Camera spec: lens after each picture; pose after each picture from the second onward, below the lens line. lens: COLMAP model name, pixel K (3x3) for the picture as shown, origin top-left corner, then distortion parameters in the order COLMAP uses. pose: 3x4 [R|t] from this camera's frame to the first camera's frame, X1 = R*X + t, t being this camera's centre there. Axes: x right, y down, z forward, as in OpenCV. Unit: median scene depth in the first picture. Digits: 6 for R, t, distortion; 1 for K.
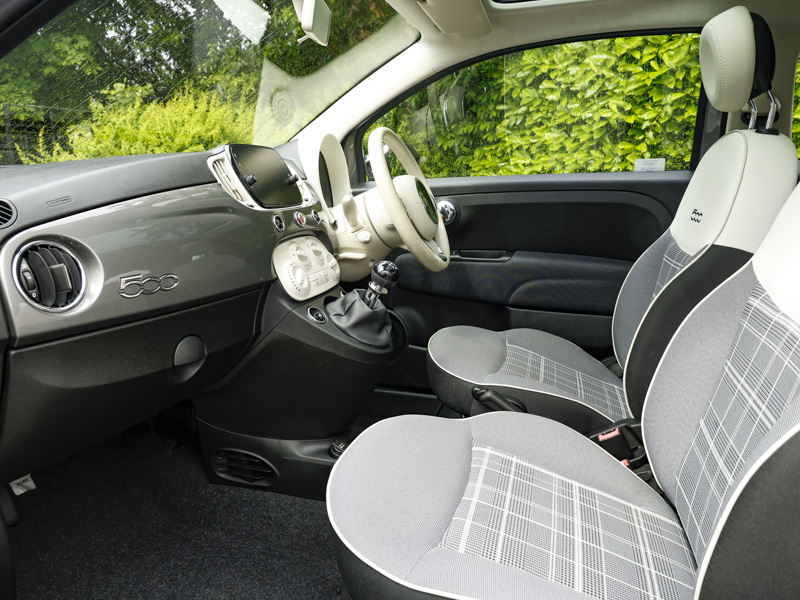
lens RADIAL K [[590.8, 0, 401.0], [0, 590.8, 299.2], [0, 0, 1]] dist [0.000642, -0.002150]
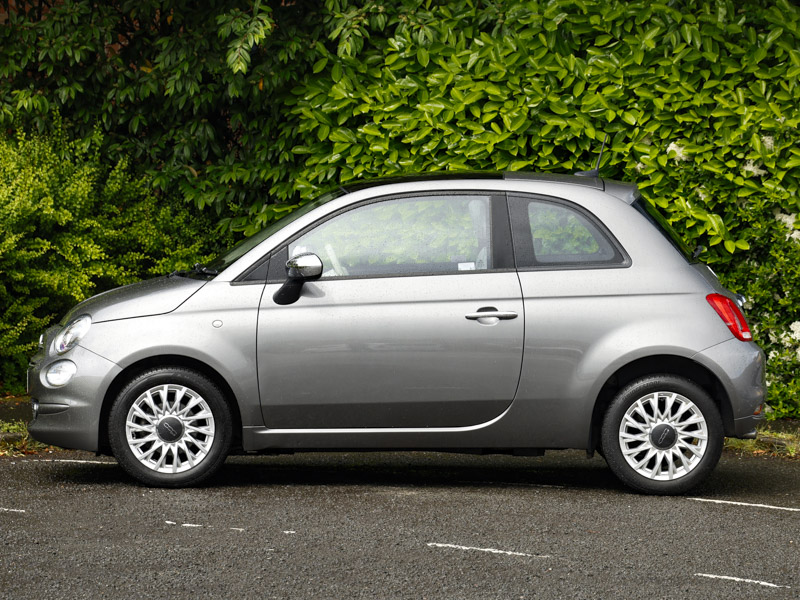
lens RADIAL K [[2923.4, 0, 400.5], [0, 2923.4, 300.6], [0, 0, 1]] dist [-0.573256, 0.000000]
pose [[0.961385, -0.014288, 0.274834, -0.748449], [0.062338, 0.984000, -0.166908, 0.471642], [-0.268052, 0.177596, 0.946894, -2.515729]]
